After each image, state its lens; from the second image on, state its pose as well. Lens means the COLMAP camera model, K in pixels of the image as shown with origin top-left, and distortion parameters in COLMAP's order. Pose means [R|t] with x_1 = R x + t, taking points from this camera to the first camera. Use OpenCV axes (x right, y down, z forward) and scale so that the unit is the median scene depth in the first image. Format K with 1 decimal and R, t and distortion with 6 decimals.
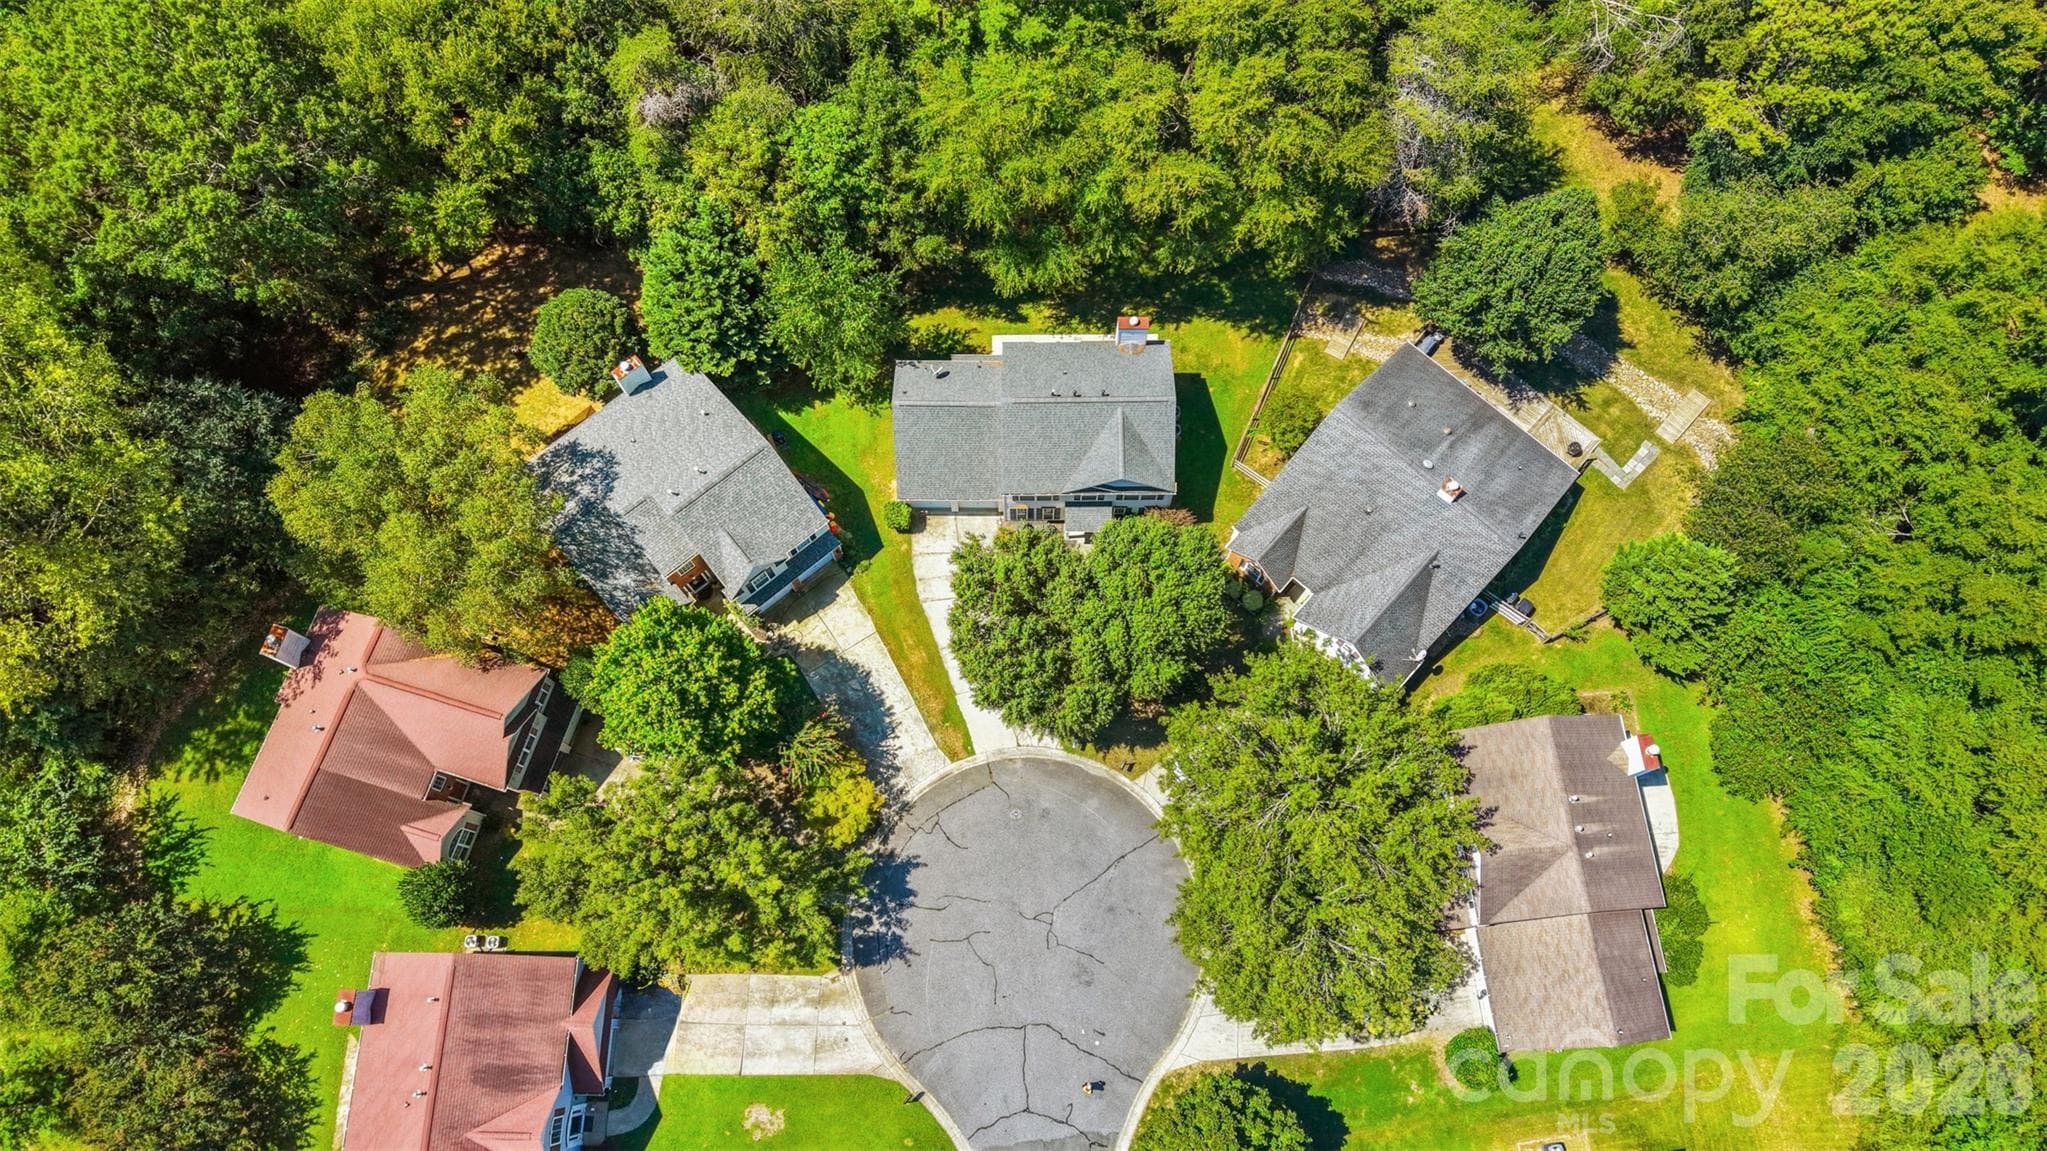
lens RADIAL K [[1110.7, 0, 974.8], [0, 1110.7, 580.9], [0, 0, 1]] dist [0.040185, -0.068214]
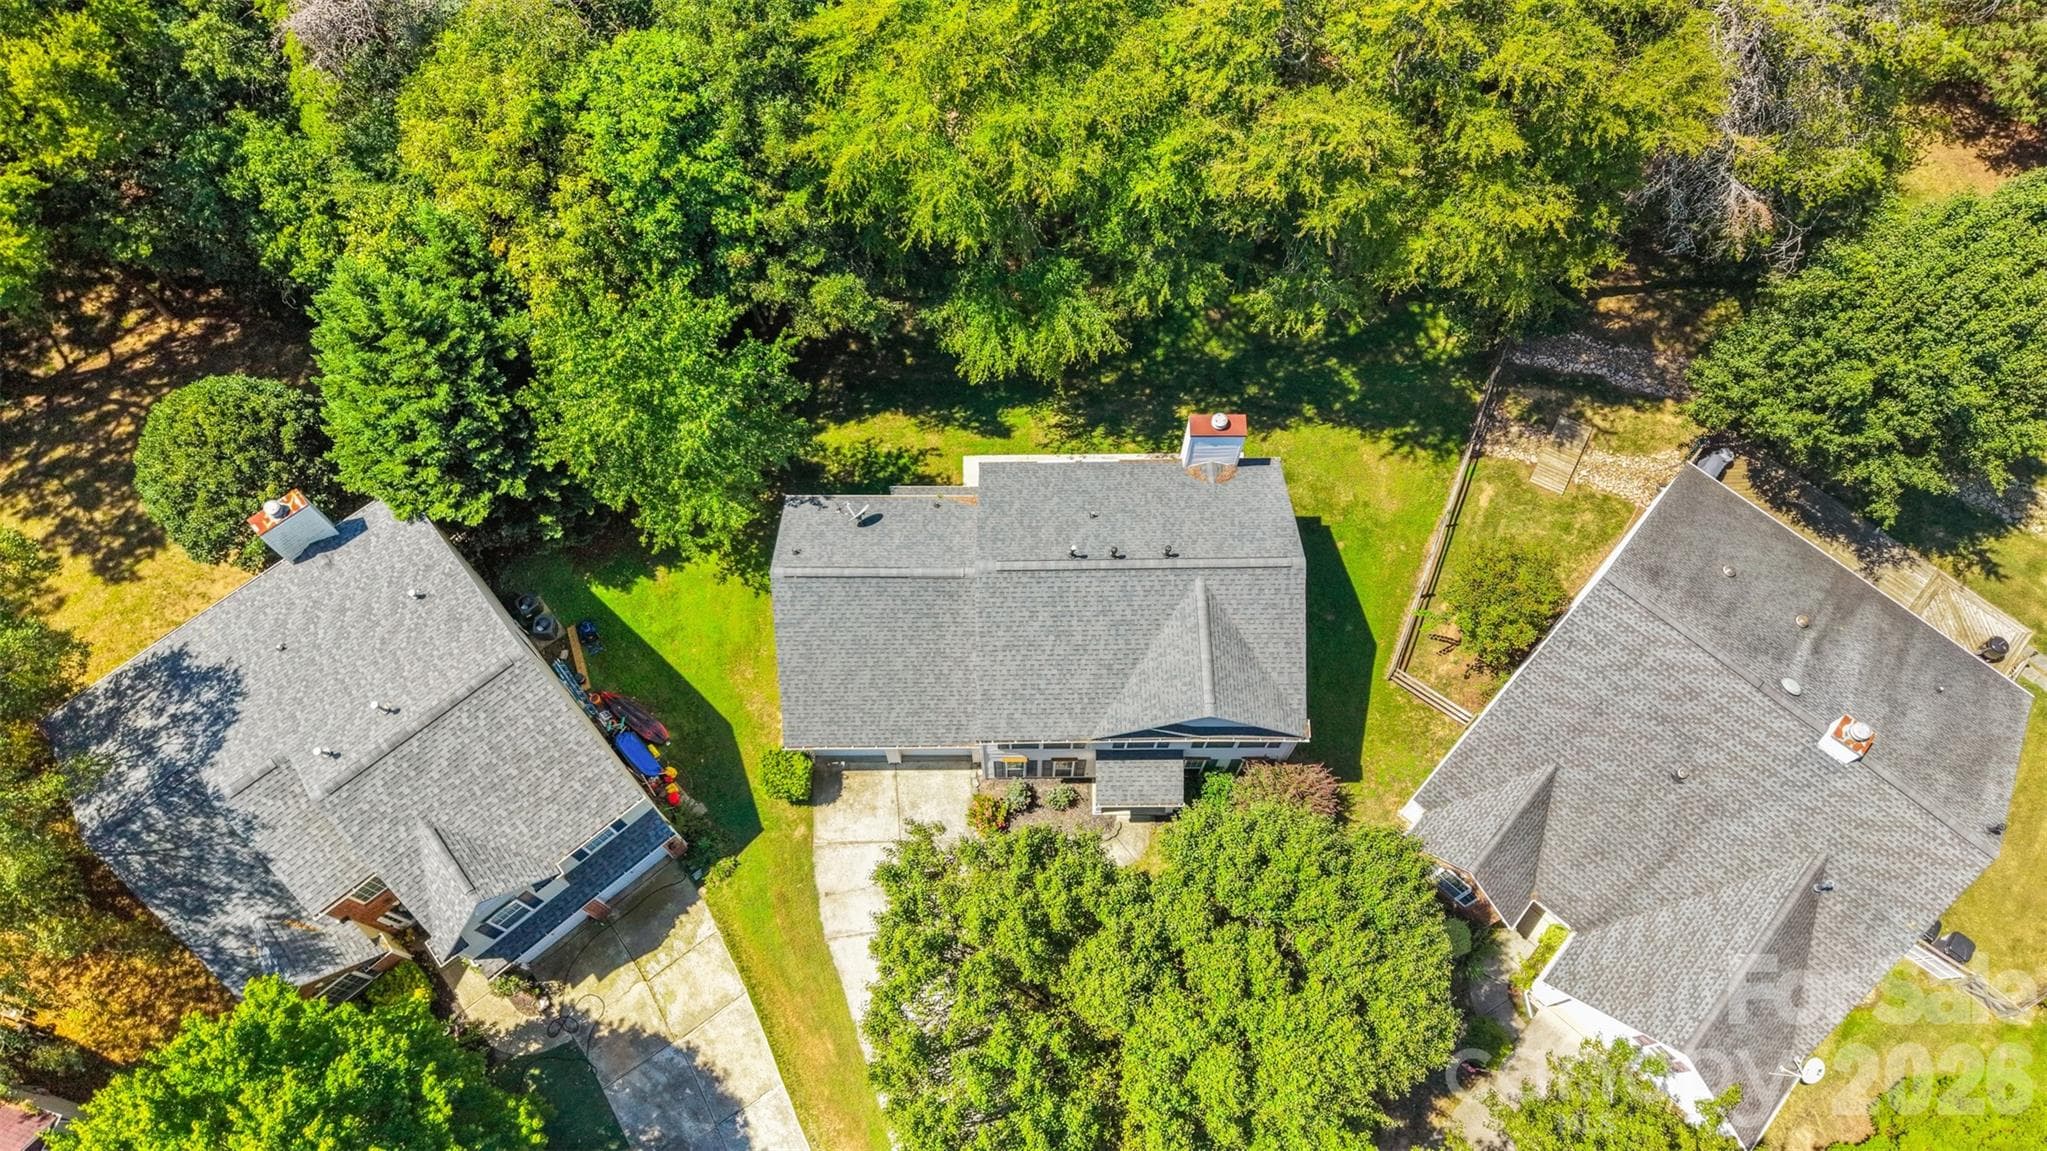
lens RADIAL K [[1110.7, 0, 974.8], [0, 1110.7, 580.9], [0, 0, 1]] dist [0.040185, -0.068214]
pose [[0.999957, -0.004261, 0.008194, 0.019089], [0.005319, 0.990985, -0.133865, -0.082680], [-0.007550, 0.133903, 0.990966, 0.462822]]
